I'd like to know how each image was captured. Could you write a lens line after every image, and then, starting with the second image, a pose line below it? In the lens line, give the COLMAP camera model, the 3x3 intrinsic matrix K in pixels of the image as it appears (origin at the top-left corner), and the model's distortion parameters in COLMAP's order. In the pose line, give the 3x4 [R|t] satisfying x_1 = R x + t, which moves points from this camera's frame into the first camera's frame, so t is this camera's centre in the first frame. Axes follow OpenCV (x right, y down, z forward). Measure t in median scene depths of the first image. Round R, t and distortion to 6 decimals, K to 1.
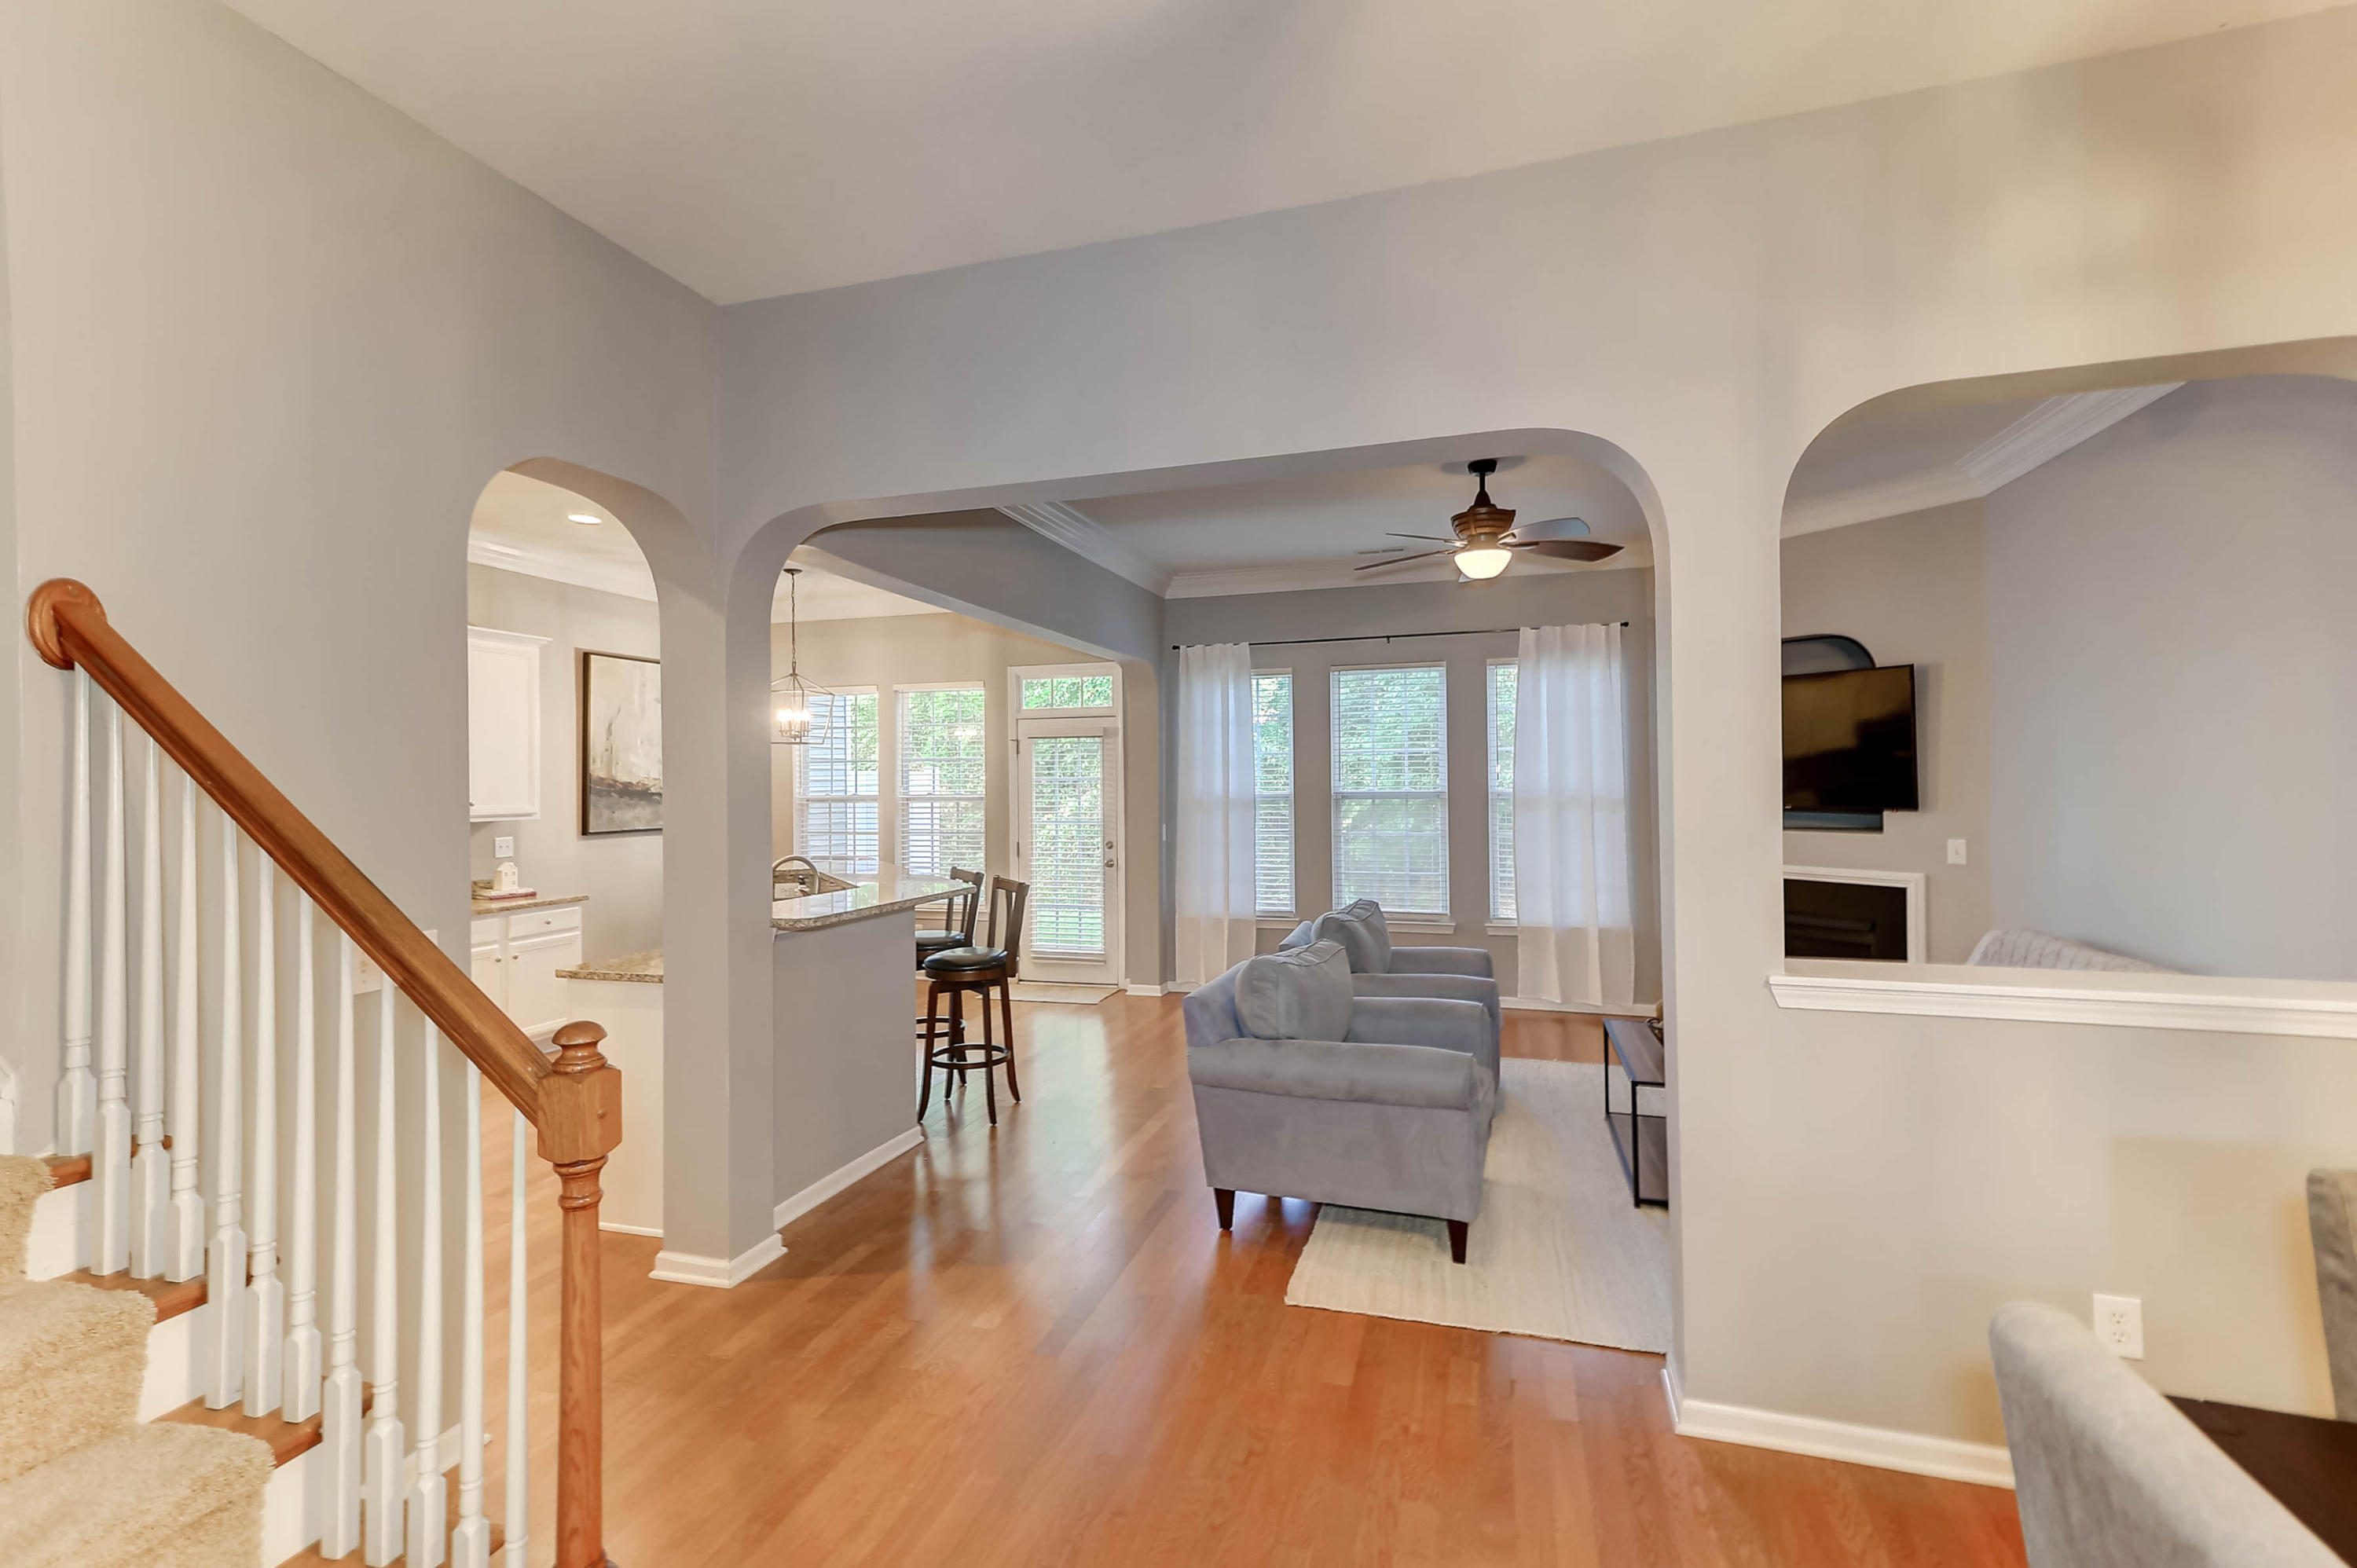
lens RADIAL K [[1070.6, 0, 1163.7], [0, 1070.6, 780.7], [0, 0, 1]] dist [0.029916, -0.000253]
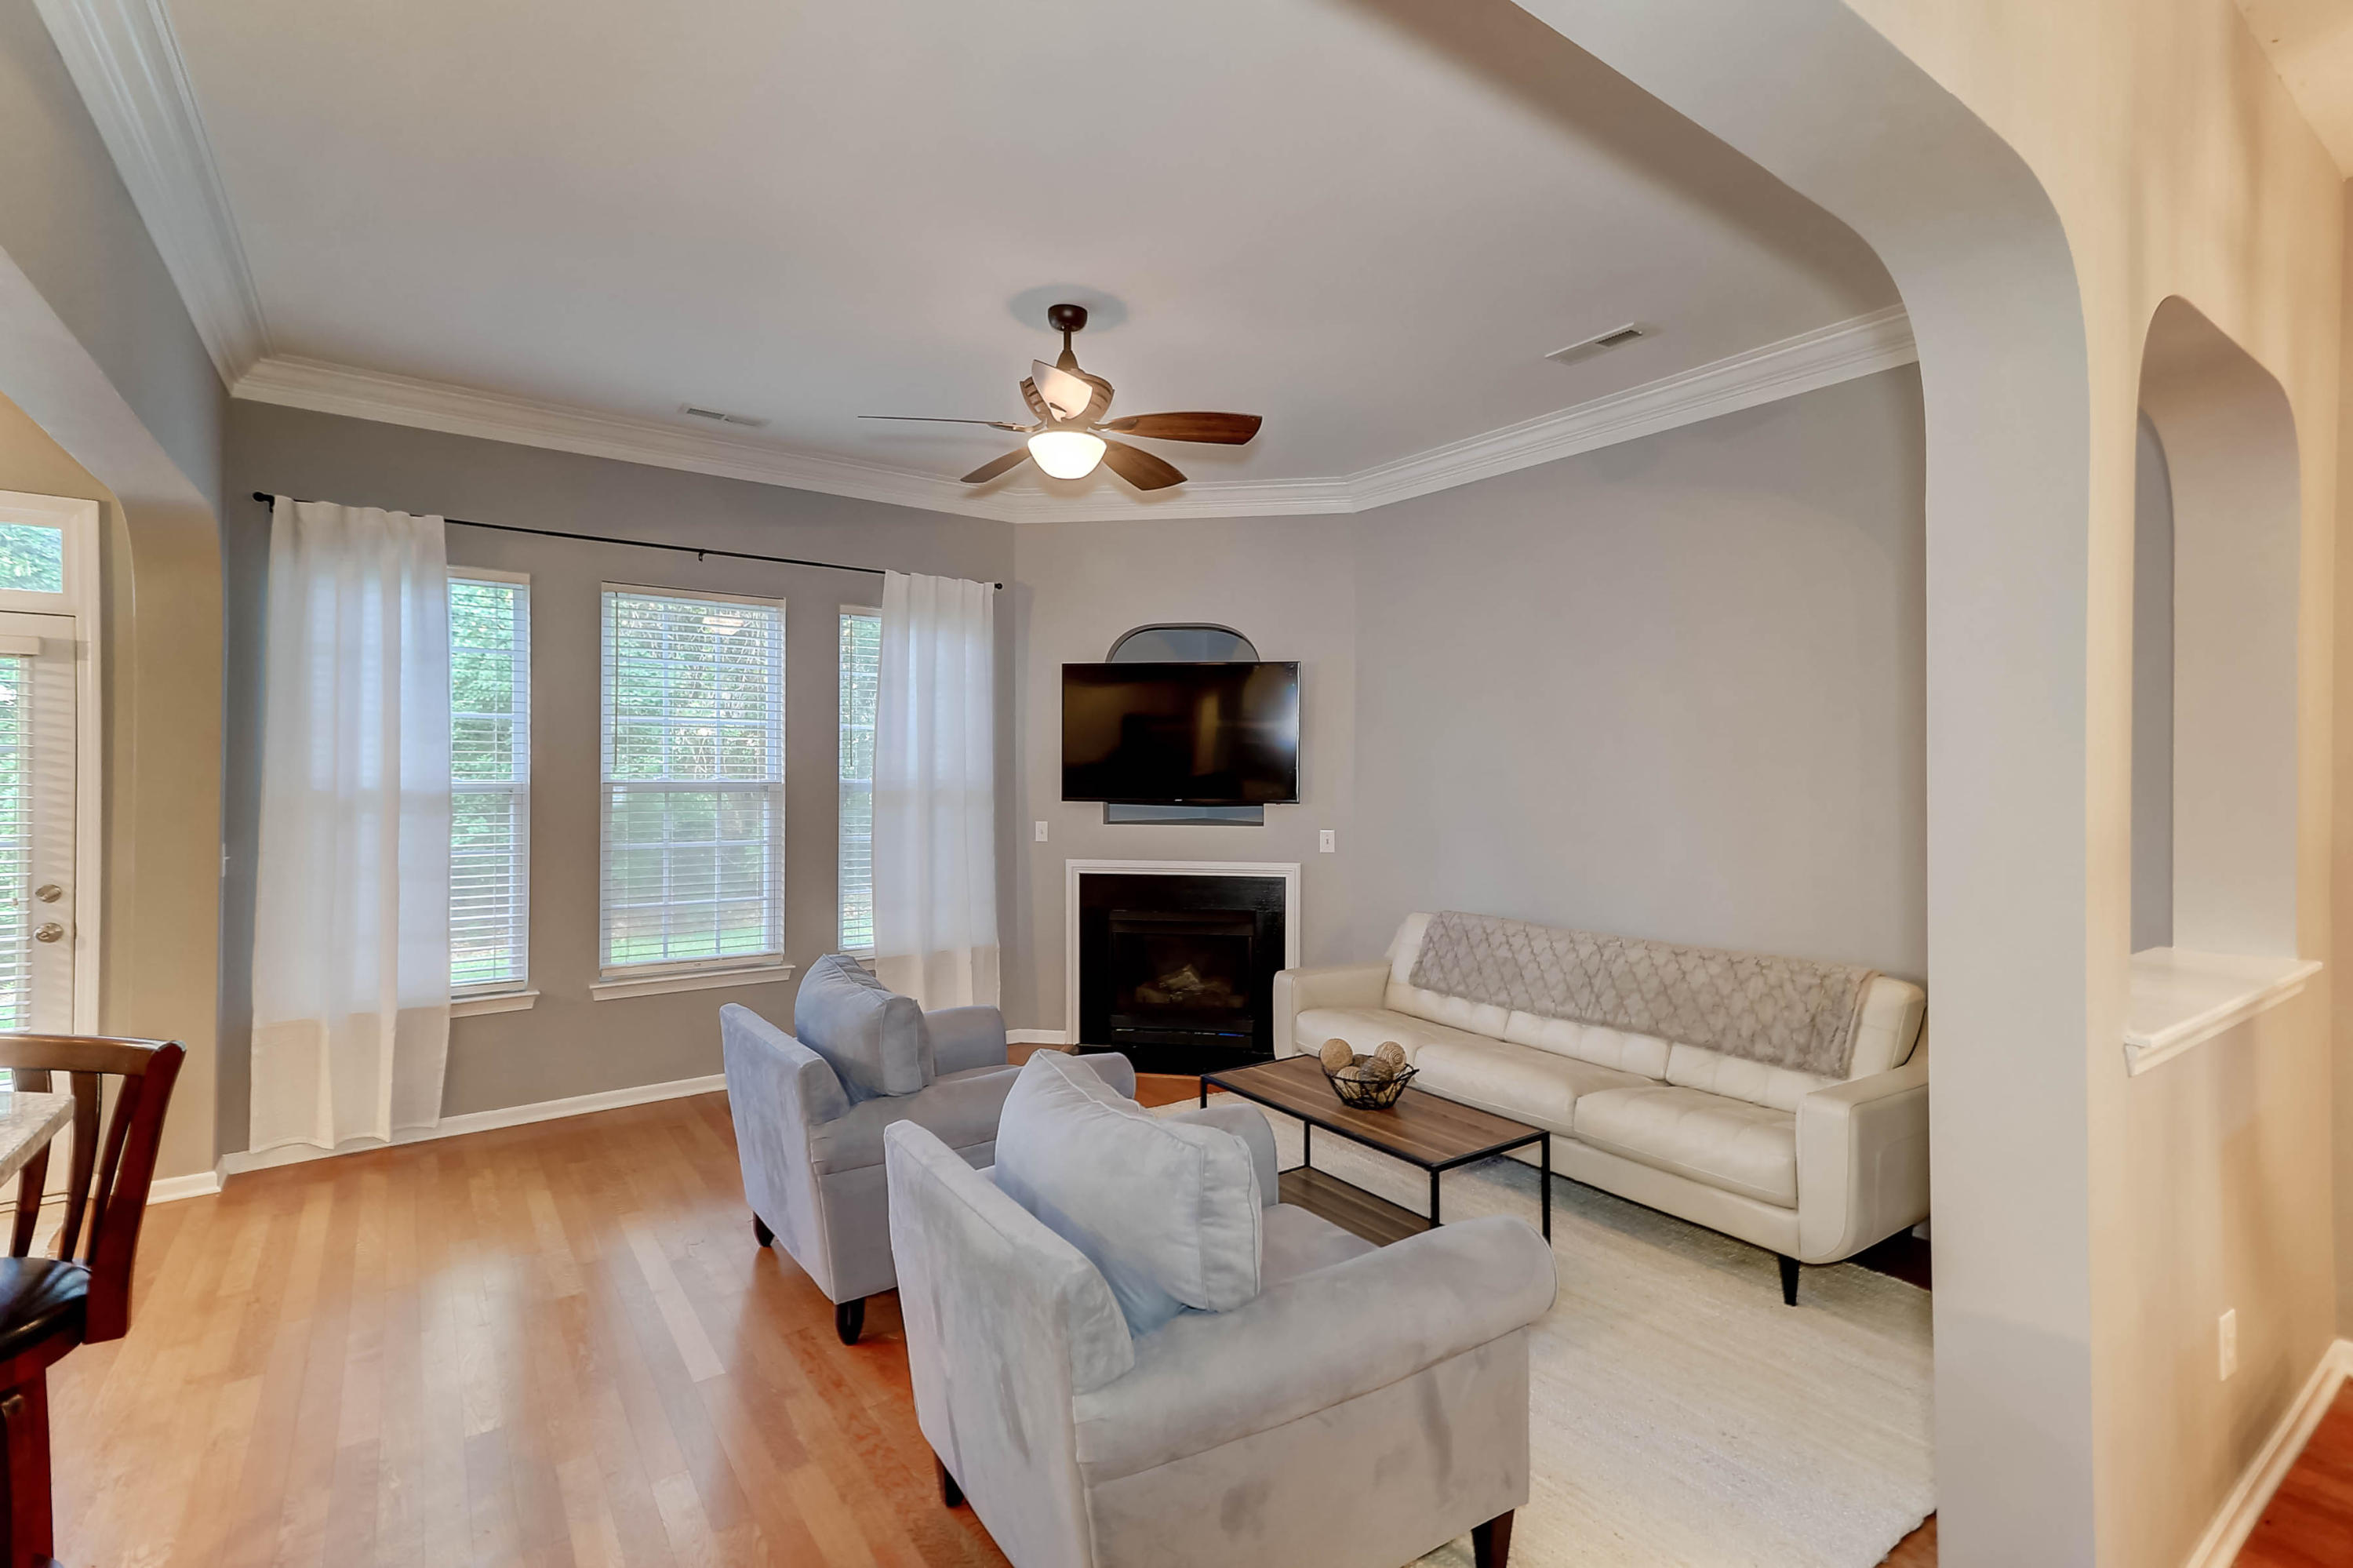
lens RADIAL K [[1065.5, 0, 1163.3], [0, 1065.5, 773.4], [0, 0, 1]] dist [0.020785, -0.000498]
pose [[0.600590, 0.010082, 0.799494, -0.161070], [-0.015631, 0.999877, -0.000867, 0.001352], [-0.799404, -0.011976, 0.600674, 0.387677]]
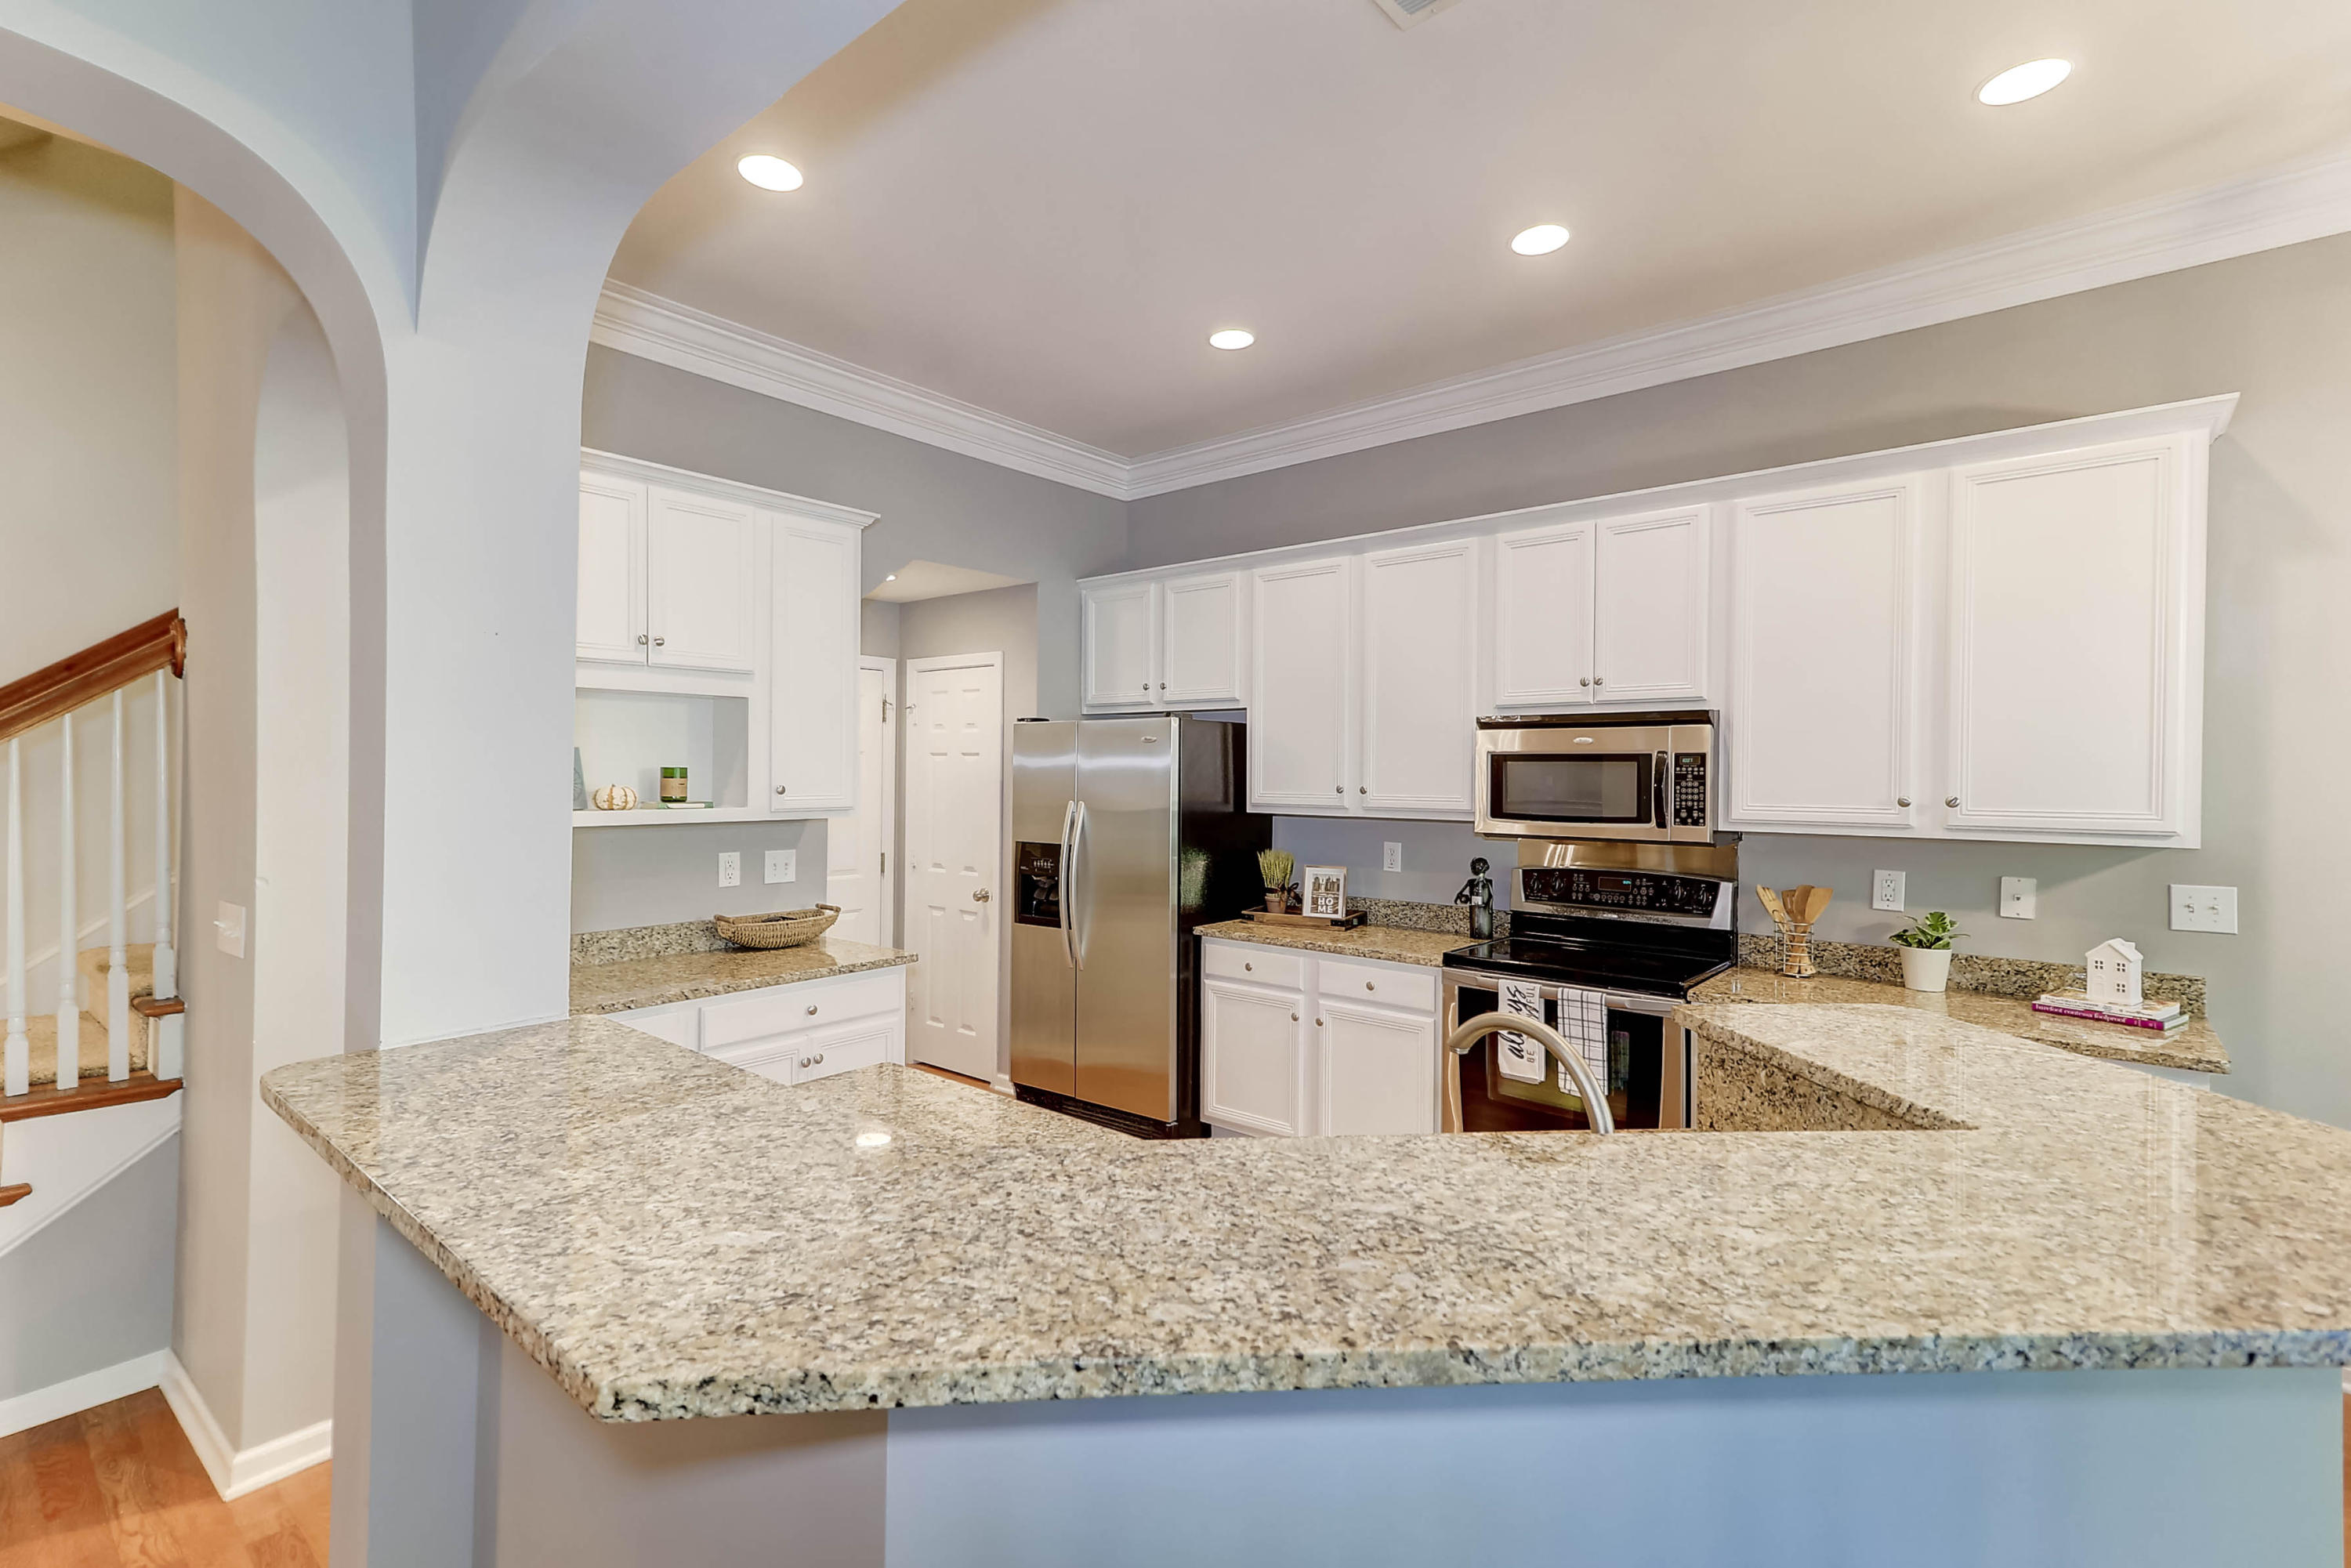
lens RADIAL K [[1067.9, 0, 1160.8], [0, 1067.9, 780.7], [0, 0, 1]] dist [0.029916, -0.000253]
pose [[-0.387624, 0.014540, -0.921703, -0.039155], [-0.001800, 0.999862, 0.016530, 0.003457], [0.921816, 0.008067, -0.387544, 0.752441]]
